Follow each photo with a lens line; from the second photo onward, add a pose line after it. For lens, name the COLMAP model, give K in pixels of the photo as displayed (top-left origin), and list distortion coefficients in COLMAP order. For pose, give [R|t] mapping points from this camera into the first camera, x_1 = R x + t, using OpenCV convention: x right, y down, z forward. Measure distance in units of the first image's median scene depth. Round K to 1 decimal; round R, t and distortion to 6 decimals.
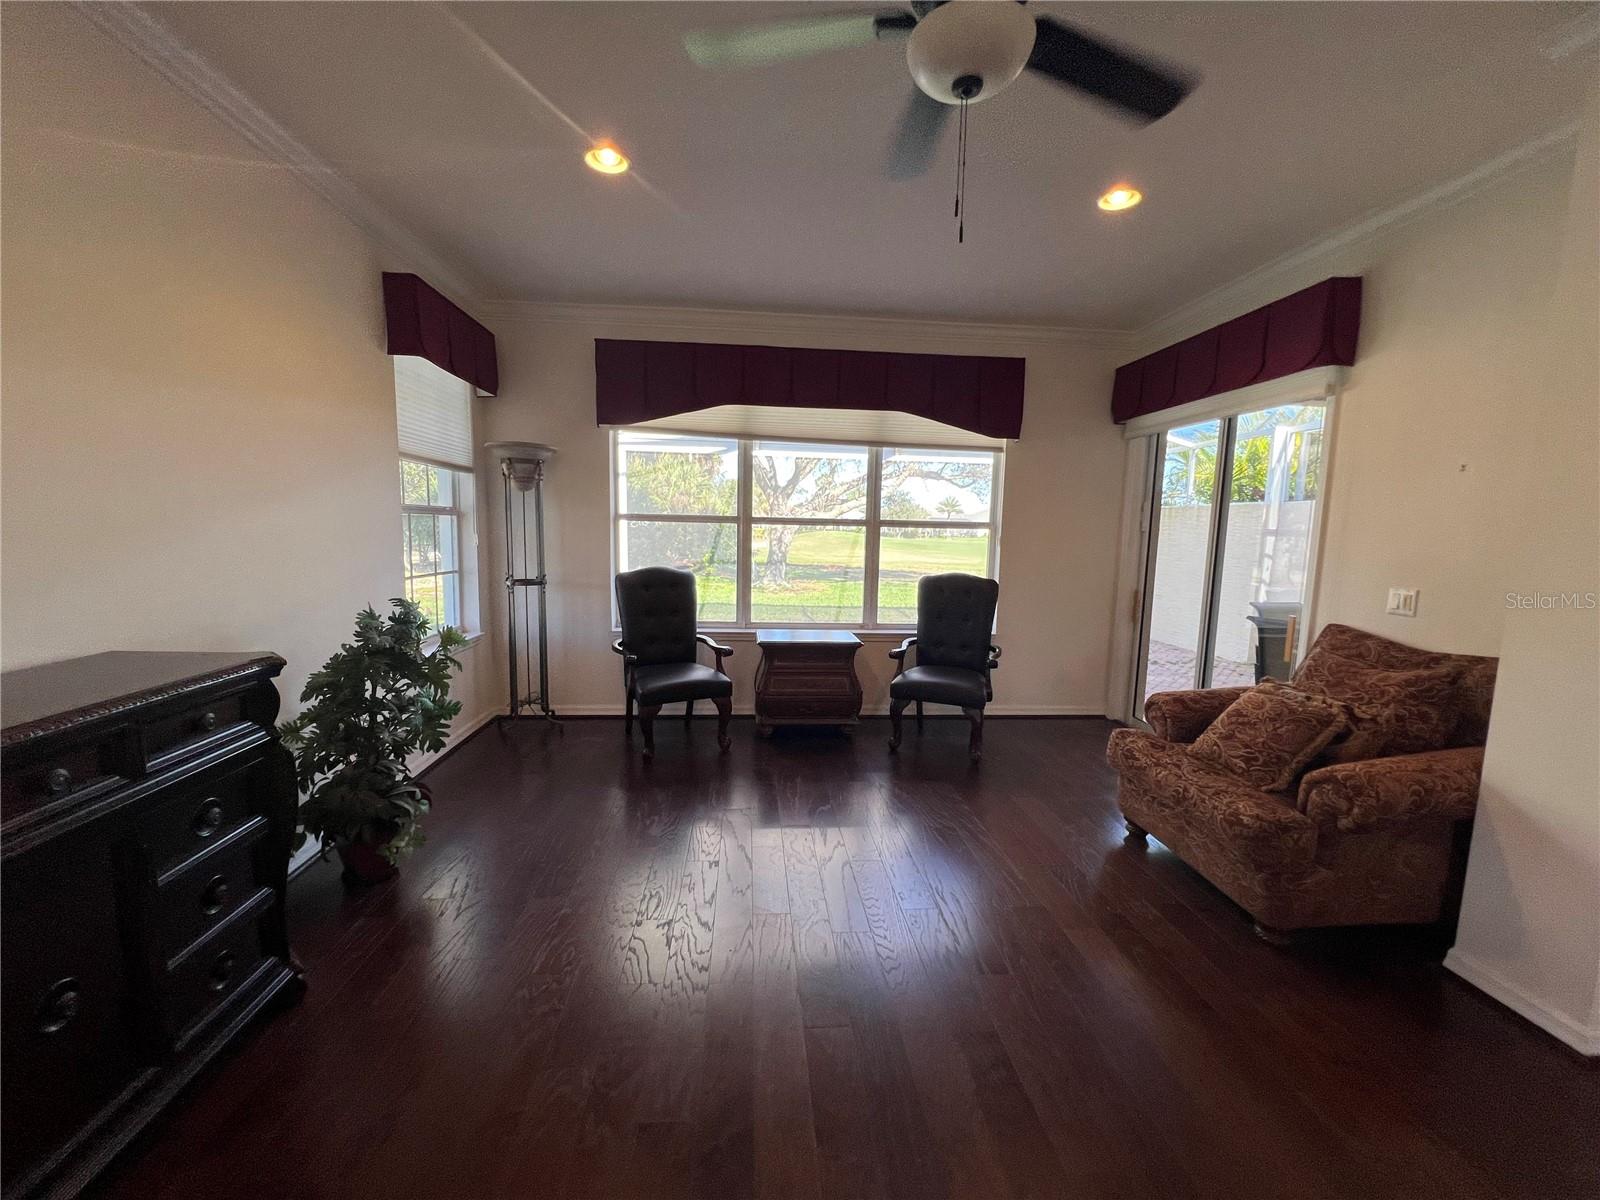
lens RADIAL K [[640.8, 0, 800.8], [0, 640.8, 604.3], [0, 0, 1]] dist [-0.001510, 0.000012]
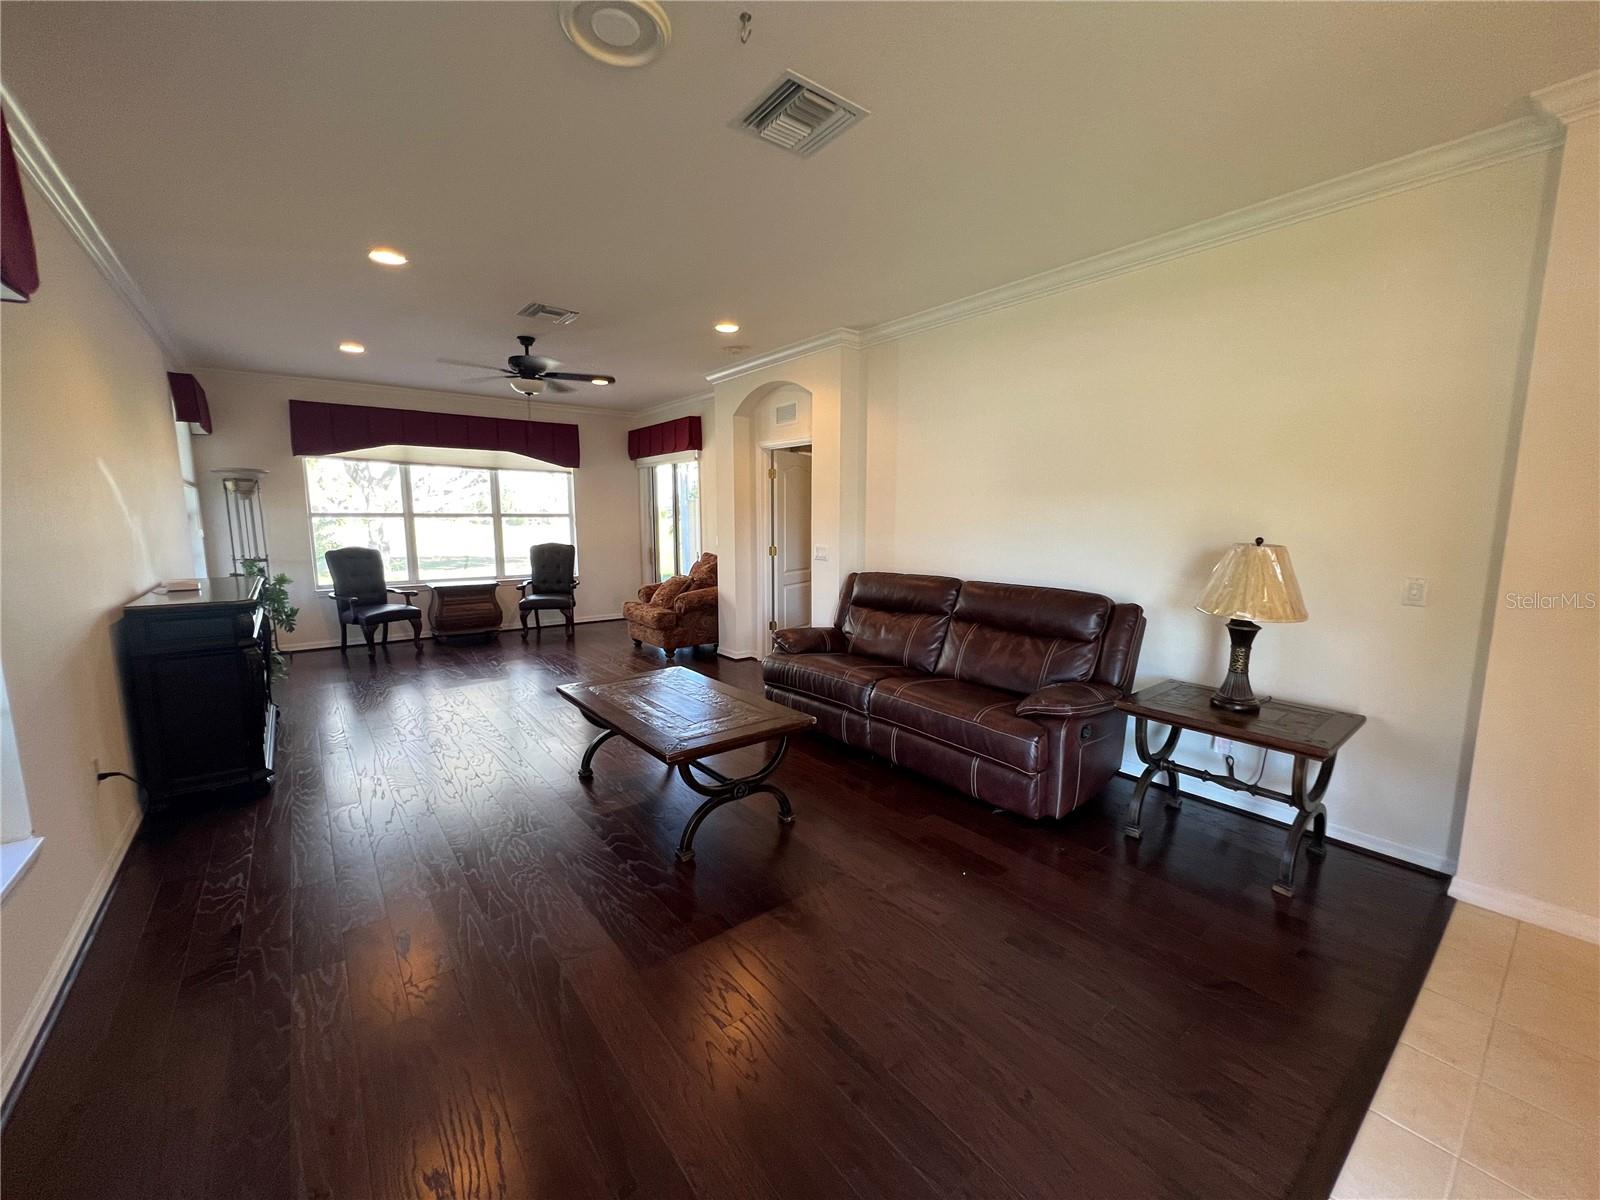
lens RADIAL K [[640.8, 0, 800.8], [0, 640.8, 604.3], [0, 0, 1]] dist [-0.001510, 0.000012]
pose [[0.835667, -0.096026, 0.540777, -0.167240], [0.083890, 0.995361, 0.047112, 0.102044], [-0.542792, 0.005996, 0.839846, -0.924800]]
